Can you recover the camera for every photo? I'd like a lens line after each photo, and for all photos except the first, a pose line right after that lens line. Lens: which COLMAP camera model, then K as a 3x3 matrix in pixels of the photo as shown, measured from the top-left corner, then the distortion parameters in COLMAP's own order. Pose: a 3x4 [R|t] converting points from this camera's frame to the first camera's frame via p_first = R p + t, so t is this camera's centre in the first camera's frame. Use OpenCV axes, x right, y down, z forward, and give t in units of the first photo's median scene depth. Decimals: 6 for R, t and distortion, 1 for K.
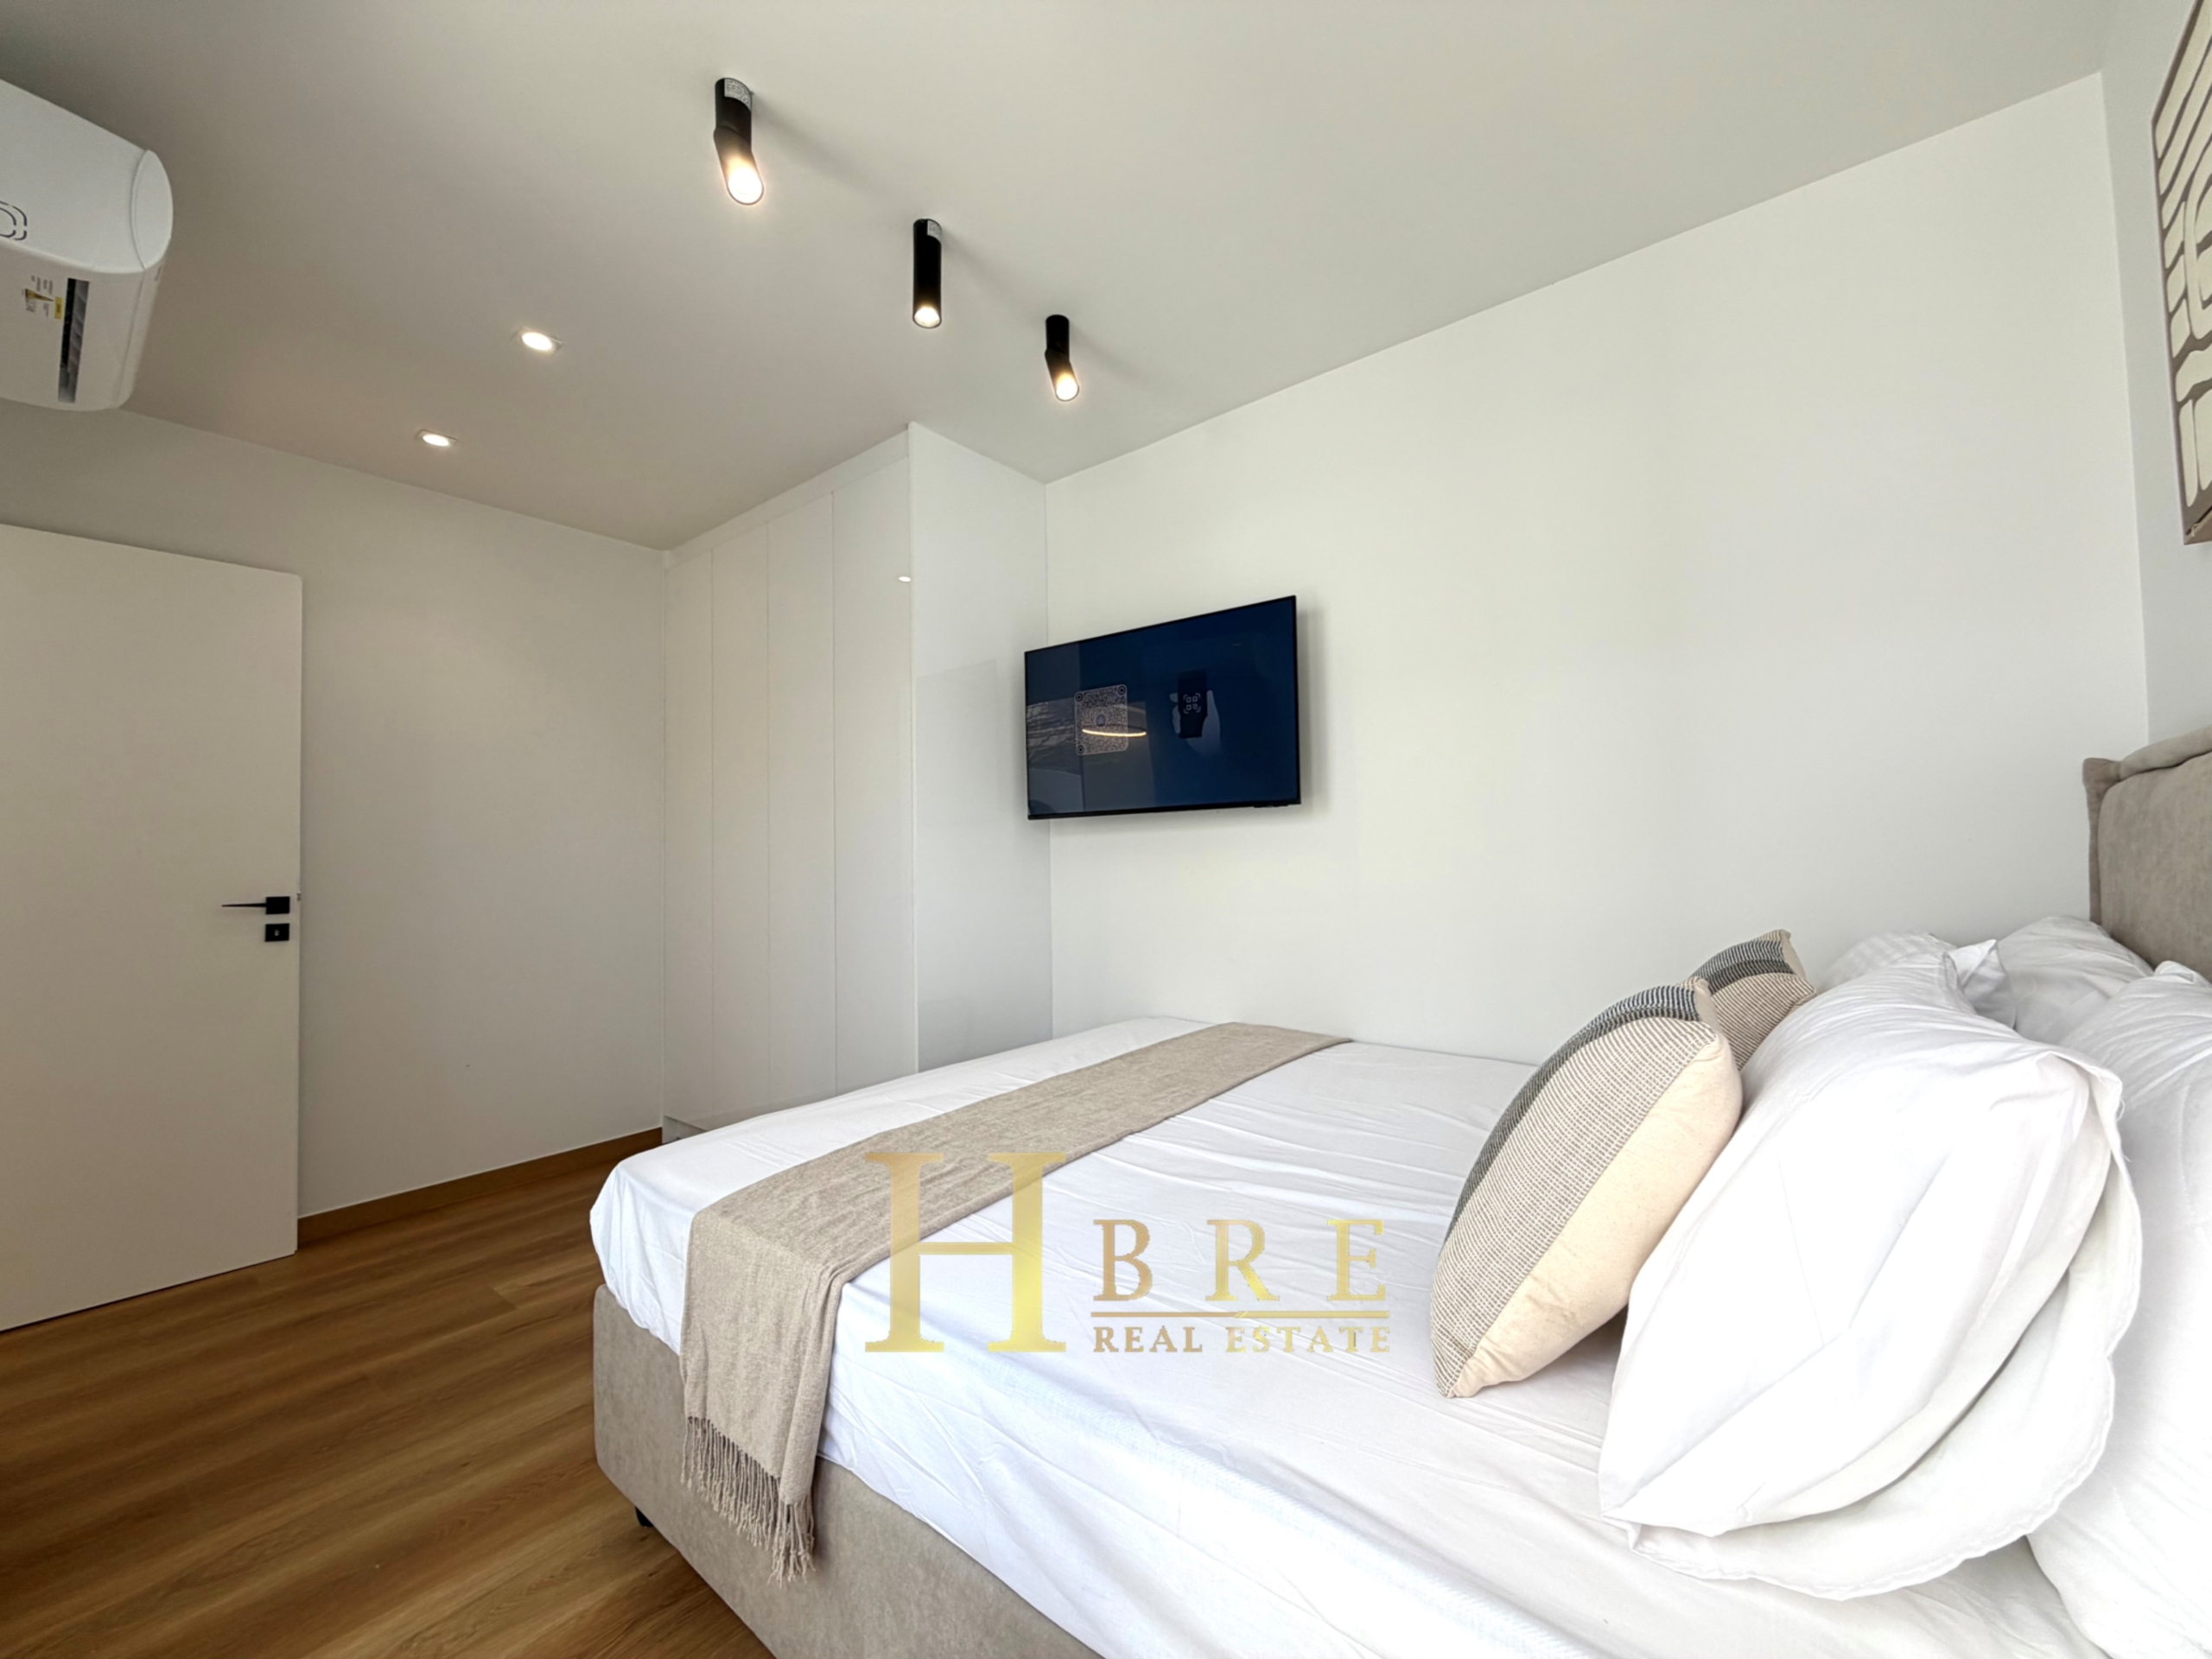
lens RADIAL K [[872.8, 0, 1106.0], [0, 872.8, 829.5], [0, 0, 1]] dist [-0.000638, -0.000055]
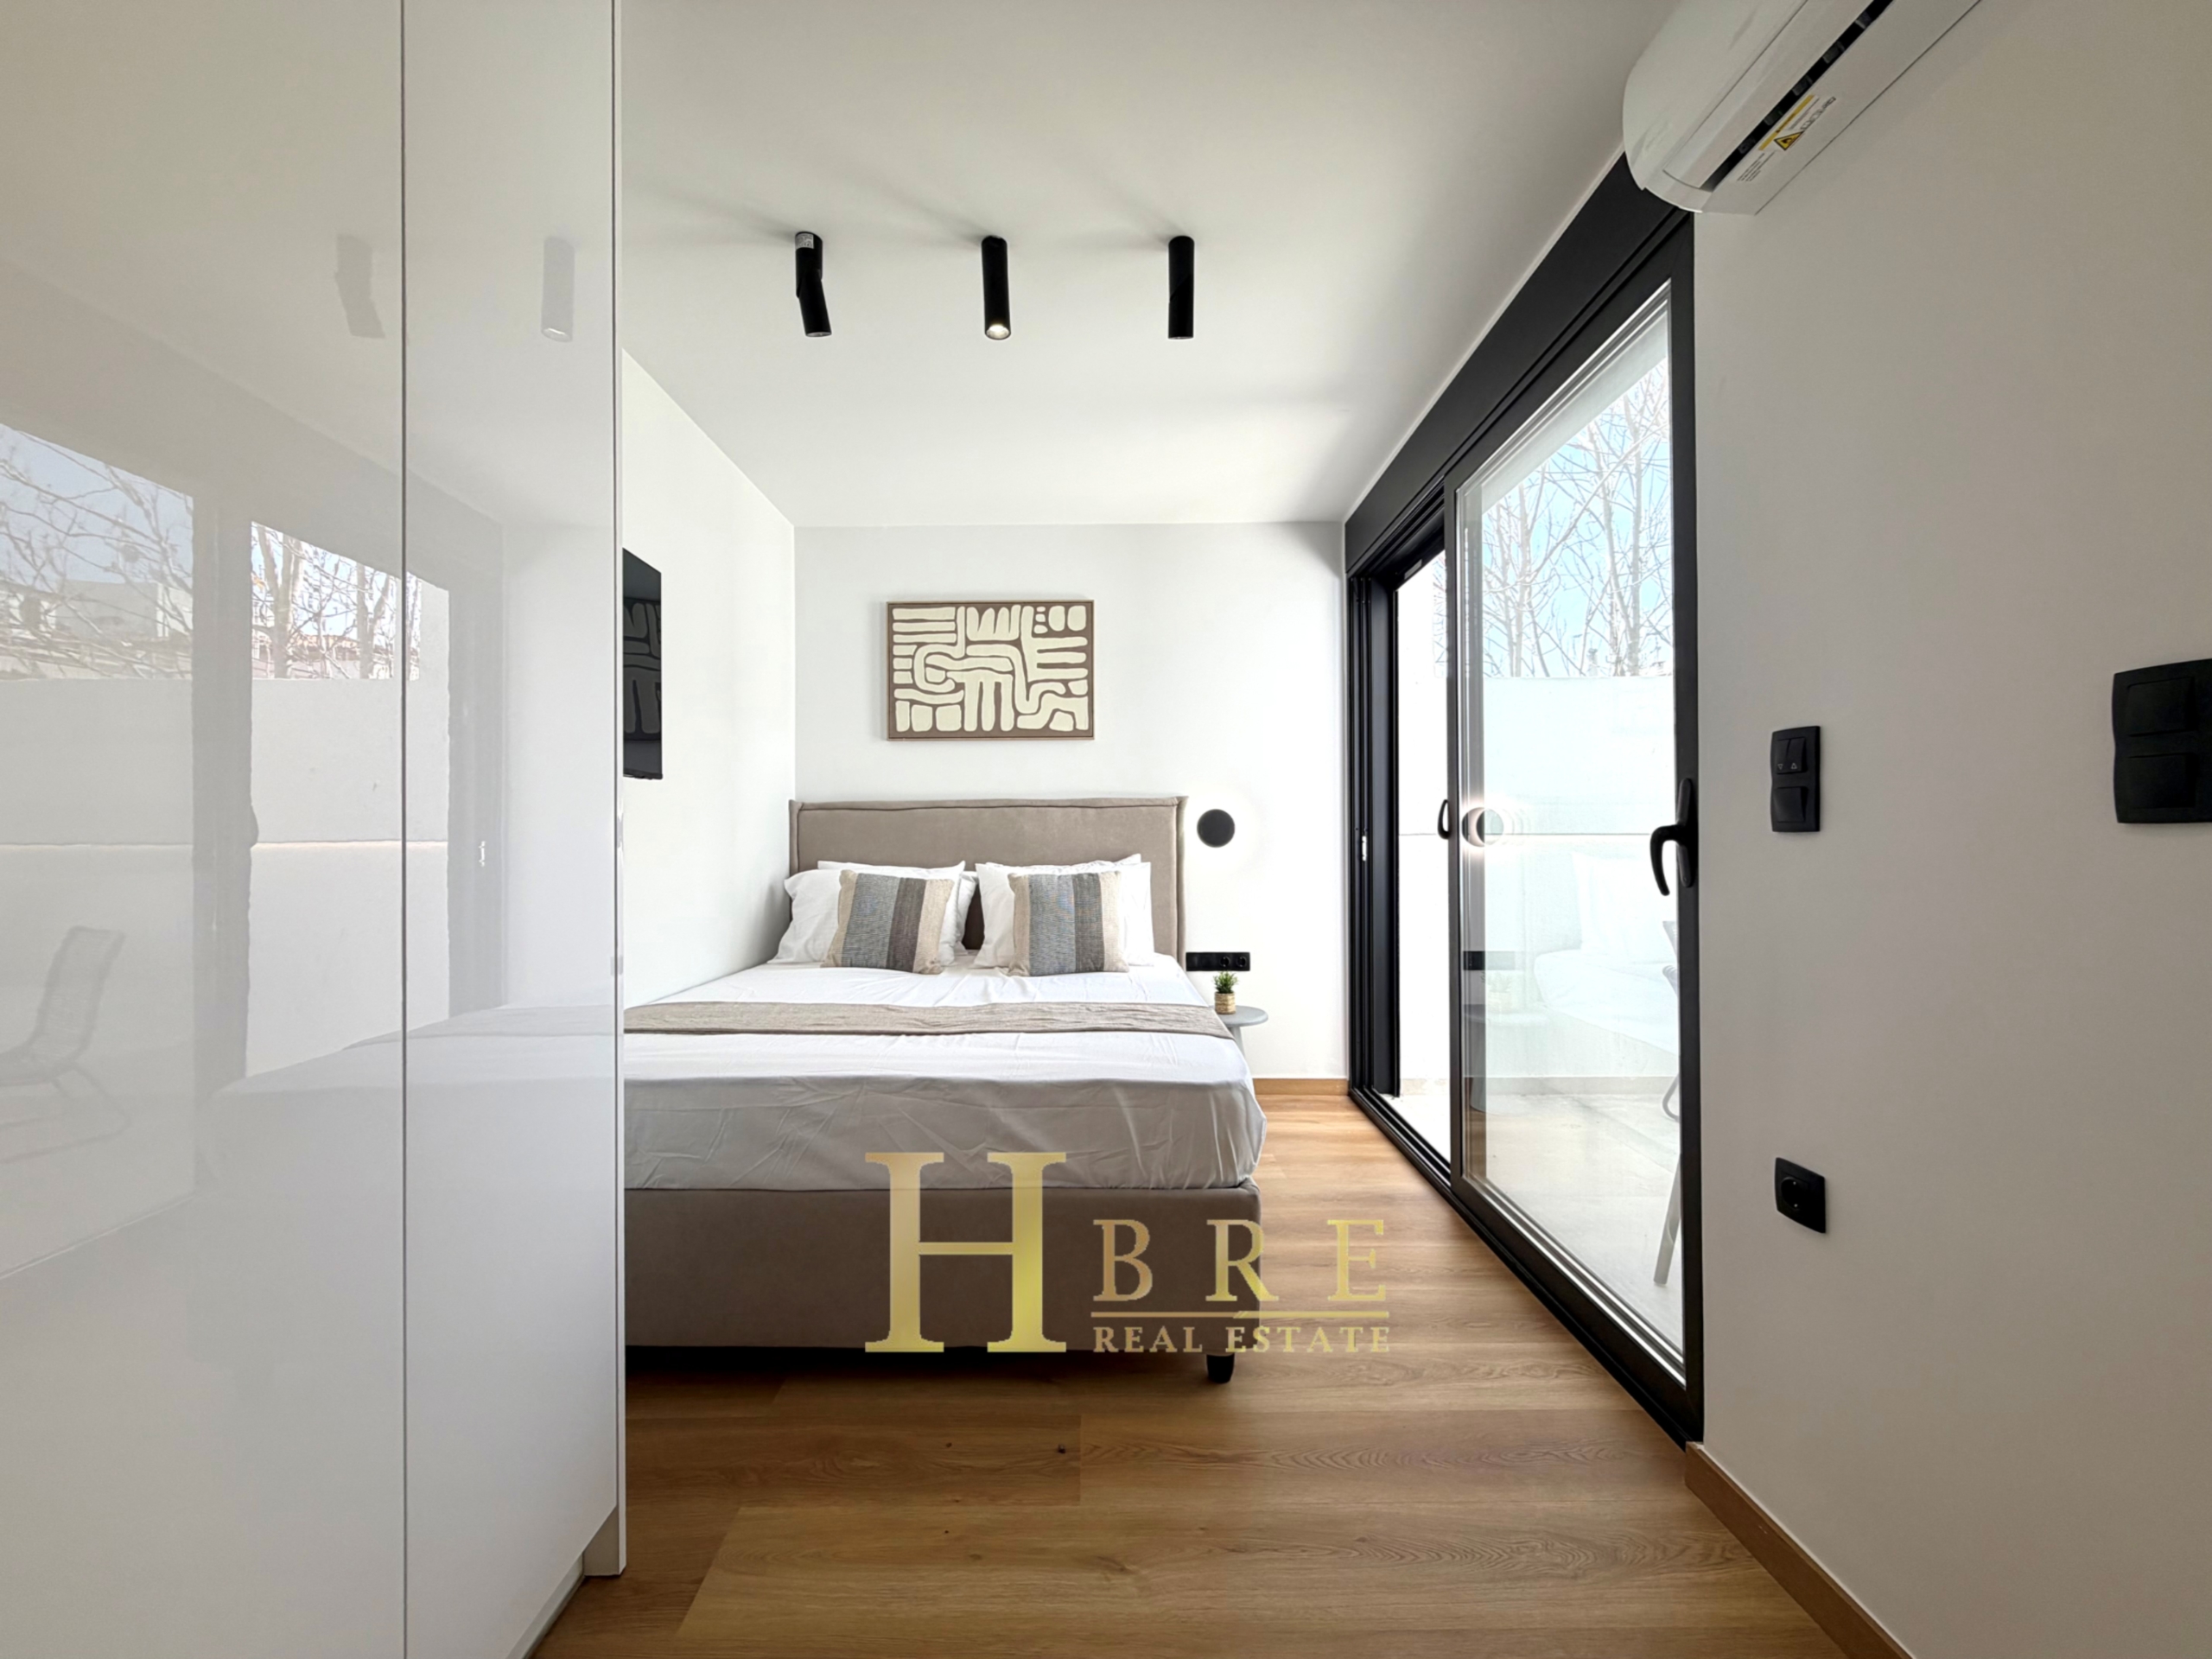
lens RADIAL K [[879.7, 0, 1099.0], [0, 879.7, 830.8], [0, 0, 1]] dist [-0.000273, -0.000279]
pose [[-0.633242, 0.027539, 0.773464, -0.878962], [-0.010143, 0.998986, -0.043873, 0.067605], [-0.773887, -0.035627, -0.632321, 1.238856]]
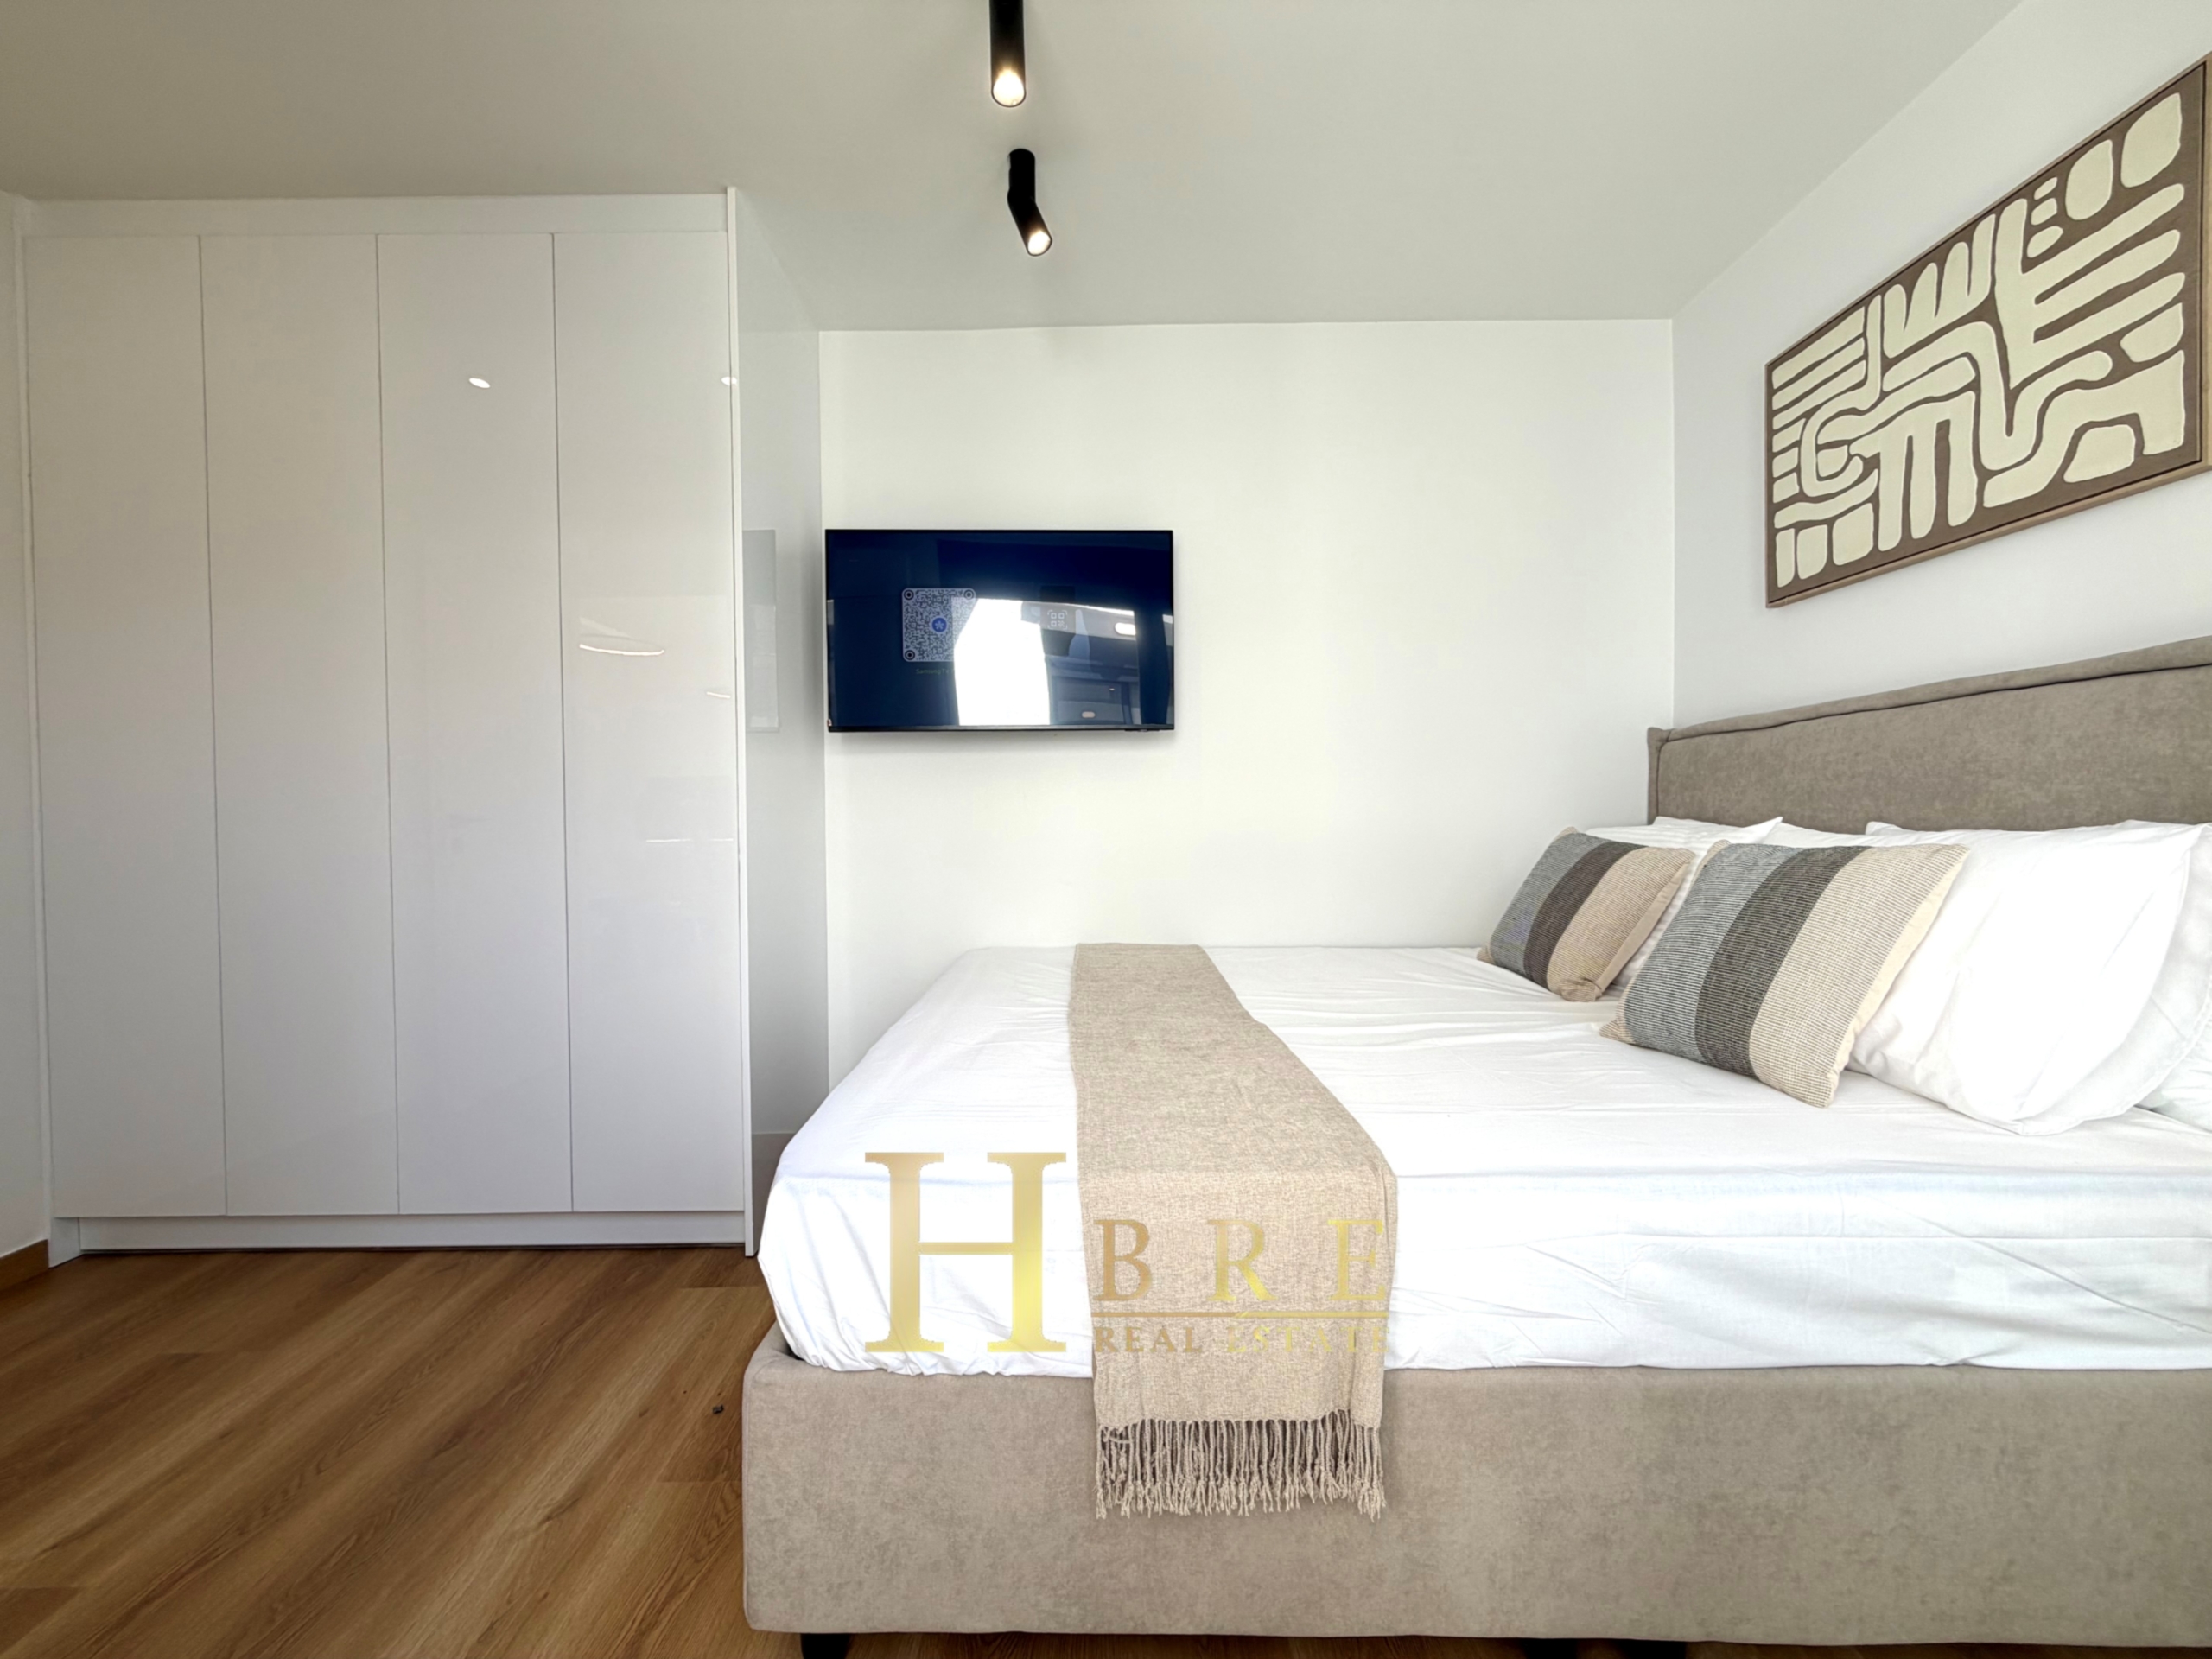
lens RADIAL K [[879.7, 0, 1099.0], [0, 879.7, 830.8], [0, 0, 1]] dist [-0.000273, -0.000279]
pose [[0.779179, 0.000061, 0.626802, -0.512609], [-0.027335, 0.999052, 0.033883, 0.057663], [-0.626205, -0.043534, 0.778442, 0.217580]]
